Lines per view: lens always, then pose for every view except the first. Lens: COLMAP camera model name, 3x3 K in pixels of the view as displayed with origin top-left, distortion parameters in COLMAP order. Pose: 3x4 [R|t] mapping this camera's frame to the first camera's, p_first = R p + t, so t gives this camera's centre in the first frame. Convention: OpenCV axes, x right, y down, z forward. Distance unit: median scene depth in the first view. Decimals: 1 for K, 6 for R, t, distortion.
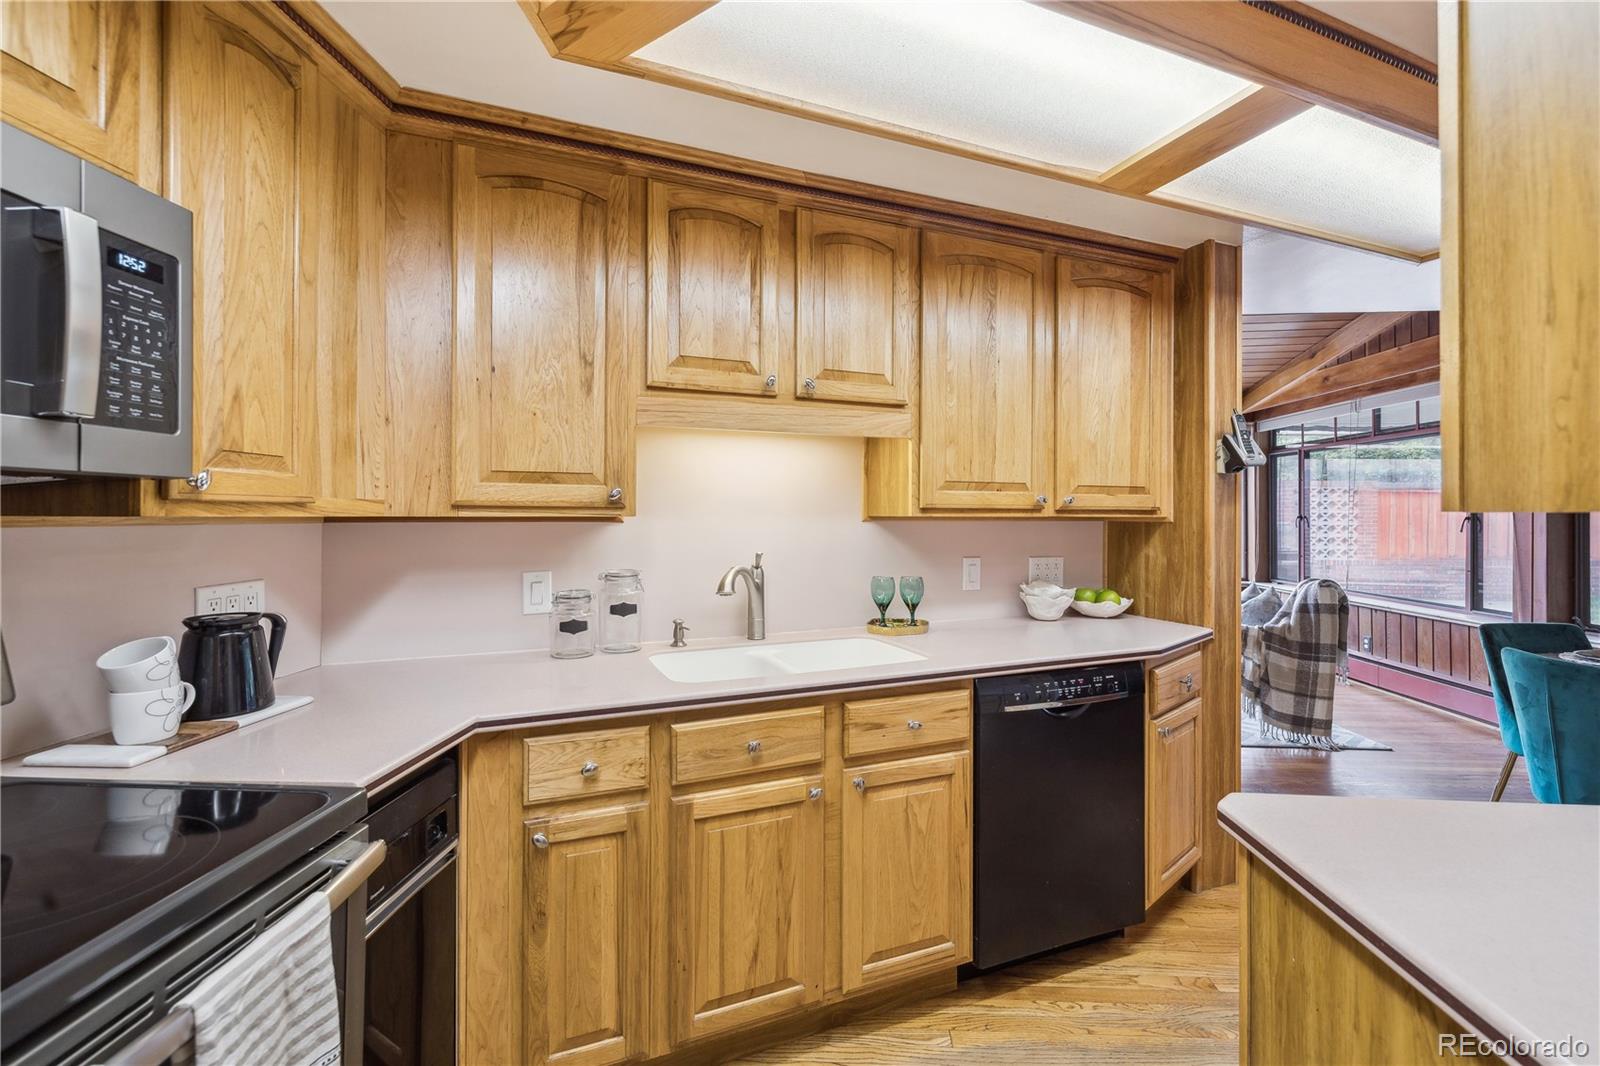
lens RADIAL K [[681.0, 0, 796.7], [0, 681.0, 515.4], [0, 0, 1]] dist [0.002219, 0.000656]
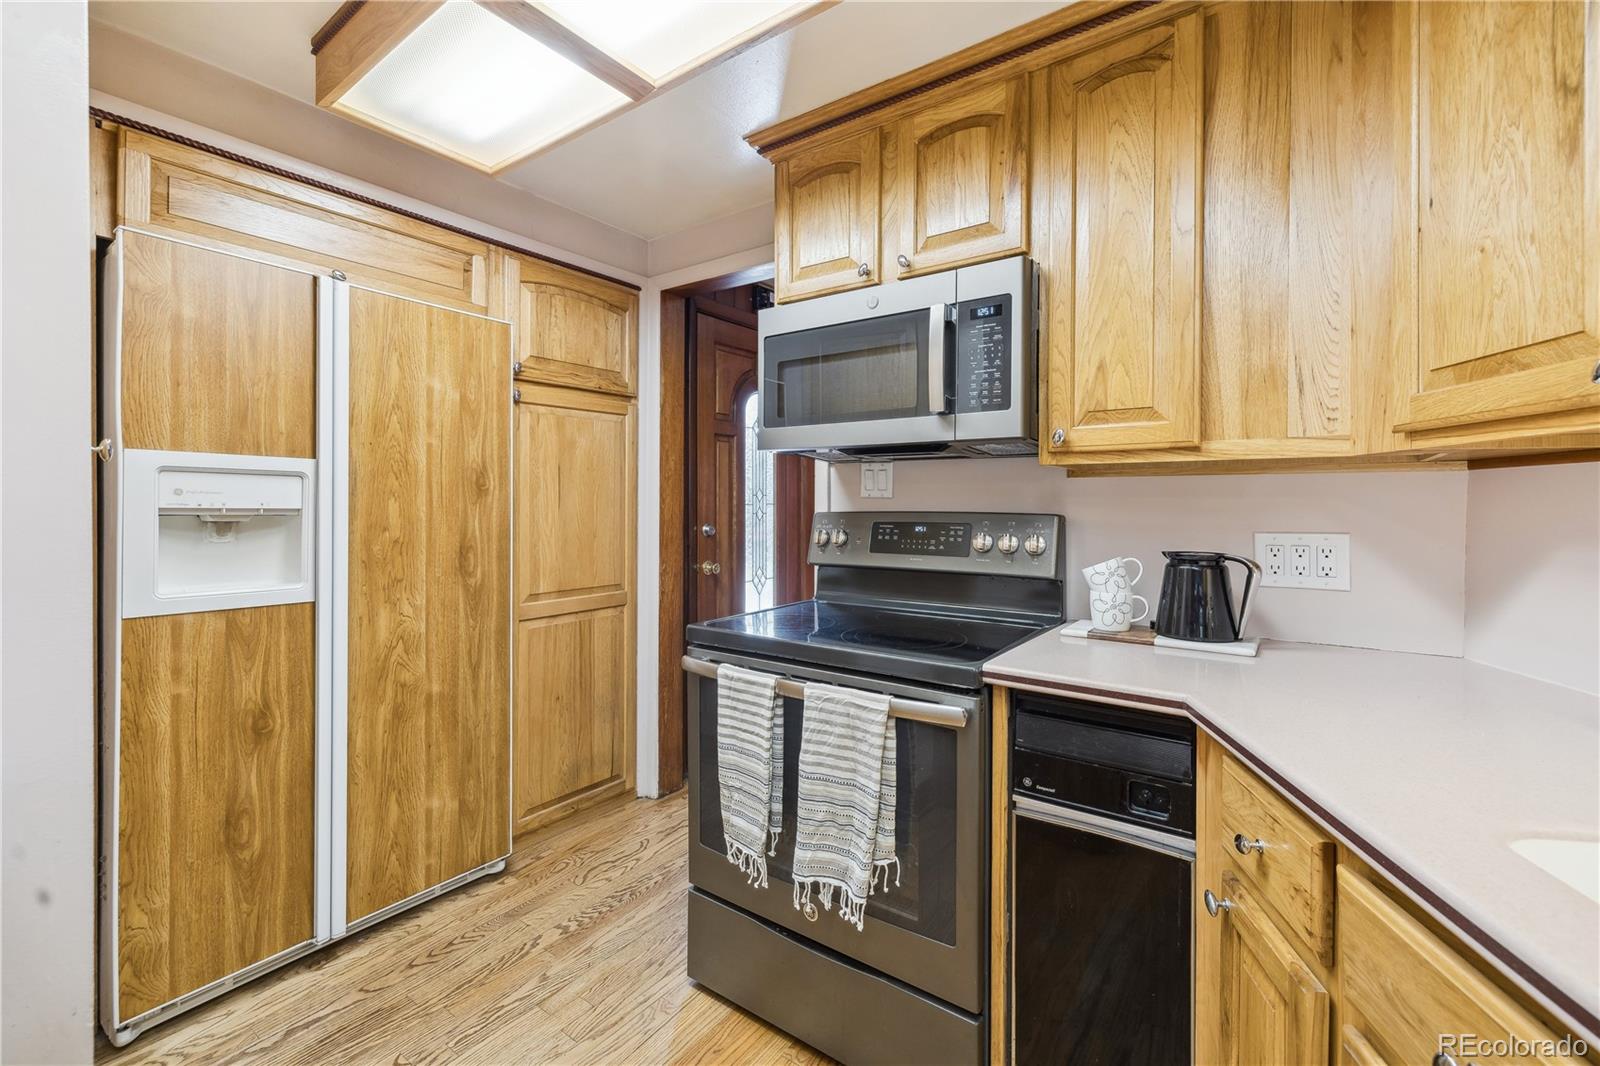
lens RADIAL K [[681.0, 0, 800.0], [0, 681.0, 507.8], [0, 0, 1]] dist [0.002219, 0.000656]
pose [[-0.542005, 0.000841, -0.840375, 0.517932], [-0.005963, 0.999970, 0.004847, 0.080121], [0.840354, 0.007638, -0.541984, 1.189976]]
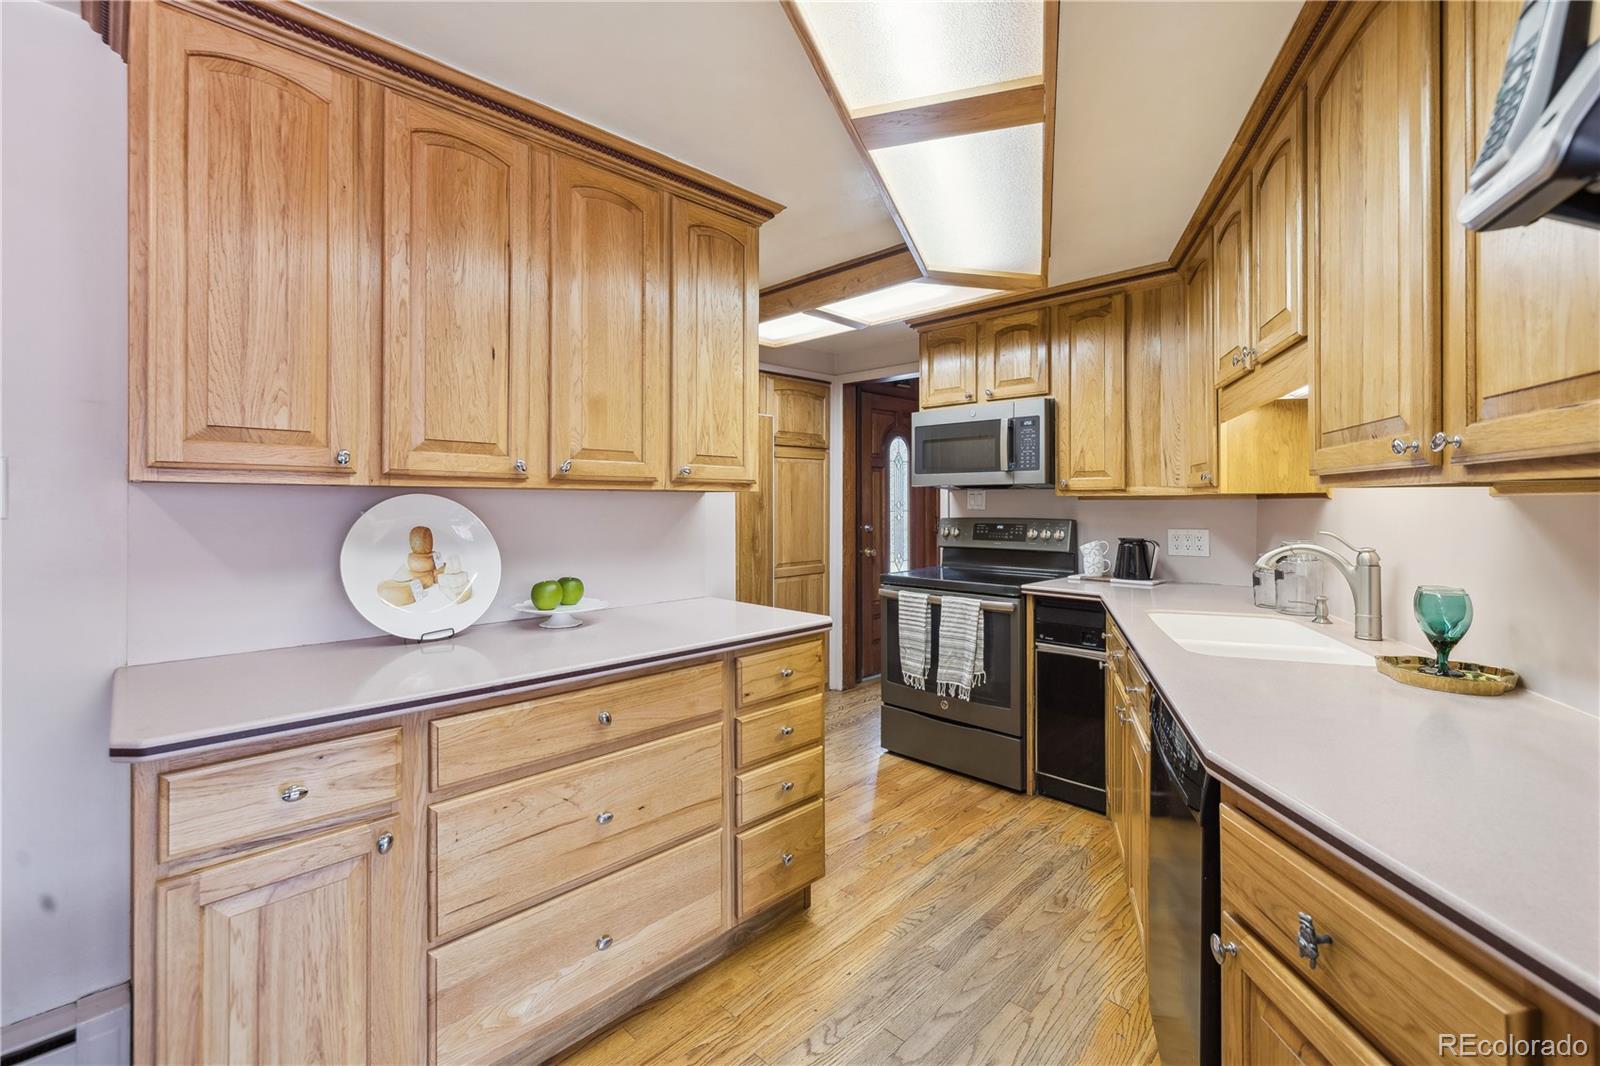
lens RADIAL K [[681.0, 0, 799.7], [0, 681.0, 501.7], [0, 0, 1]] dist [0.002219, 0.000656]
pose [[-0.663128, -0.004280, -0.748494, 1.869993], [-0.001841, 0.999990, -0.004087, 0.037039], [0.748504, -0.001332, -0.663129, 1.900704]]
